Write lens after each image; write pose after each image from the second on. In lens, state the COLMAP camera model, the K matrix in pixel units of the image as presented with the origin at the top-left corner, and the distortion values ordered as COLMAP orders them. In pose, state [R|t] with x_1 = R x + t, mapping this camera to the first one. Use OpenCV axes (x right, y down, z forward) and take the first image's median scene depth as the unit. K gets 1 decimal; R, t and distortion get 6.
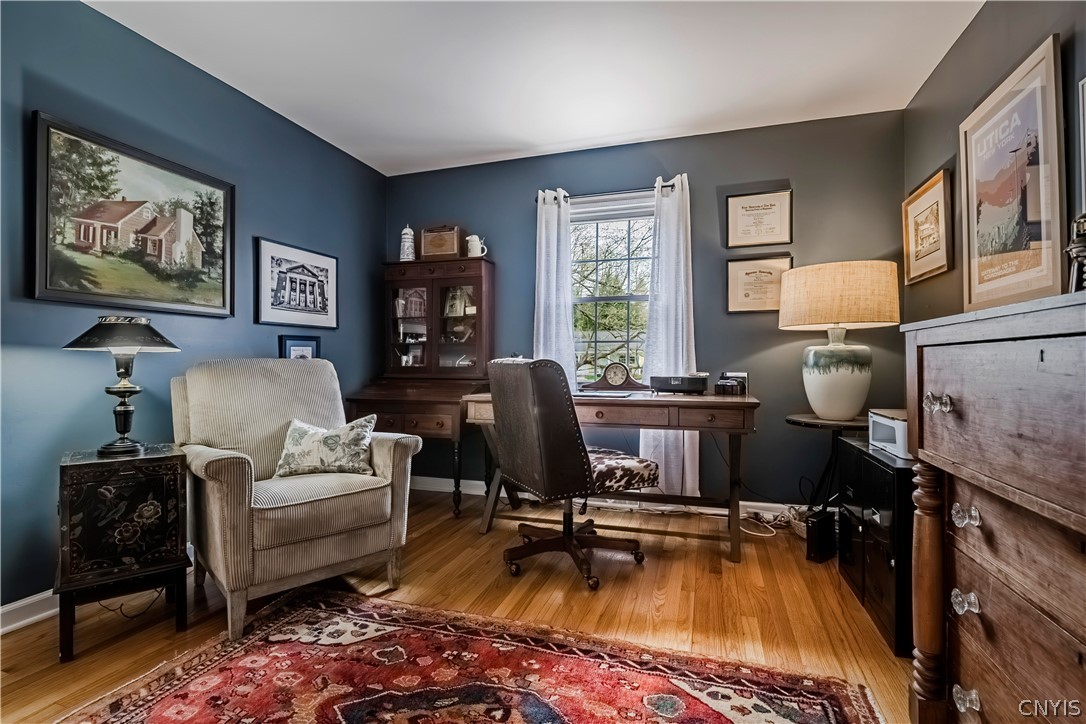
lens RADIAL K [[512.9, 0, 542.9], [0, 512.9, 359.0], [0, 0, 1]] dist [-0.004912, -0.001700]
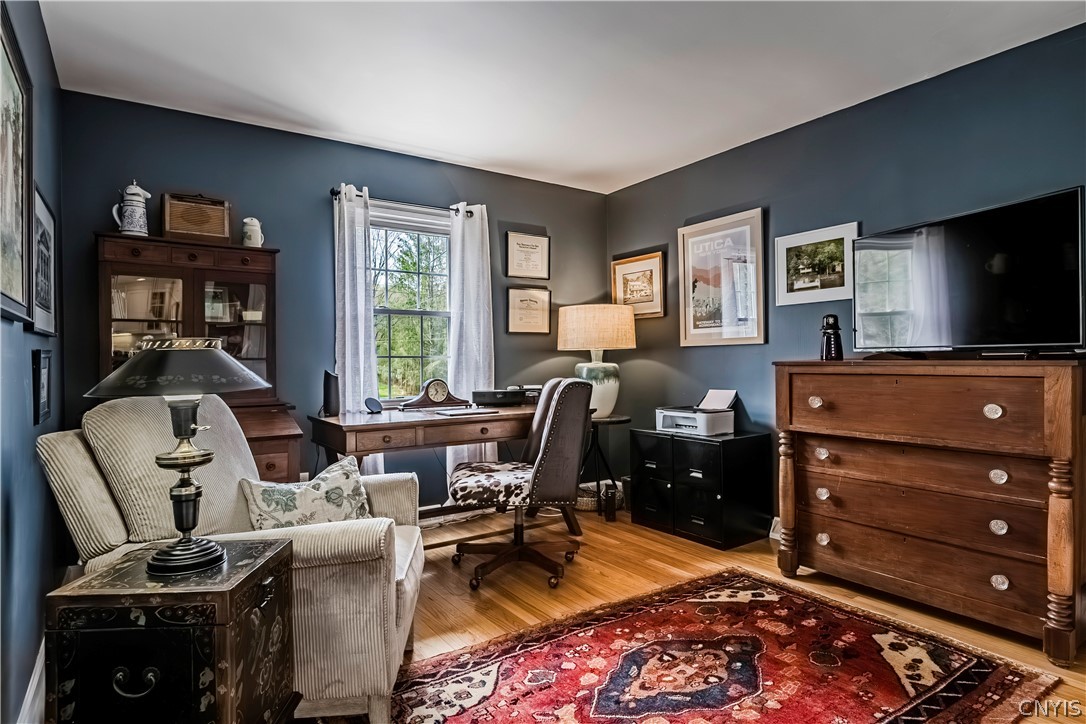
lens RADIAL K [[580.4, 0, 535.9], [0, 580.4, 360.2], [0, 0, 1]] dist [0.001718, 0.000351]
pose [[0.623194, -0.003662, 0.782058, -0.972096], [0.004042, 0.999991, 0.001462, -0.049263], [-0.782056, 0.002250, 0.623204, 0.221022]]
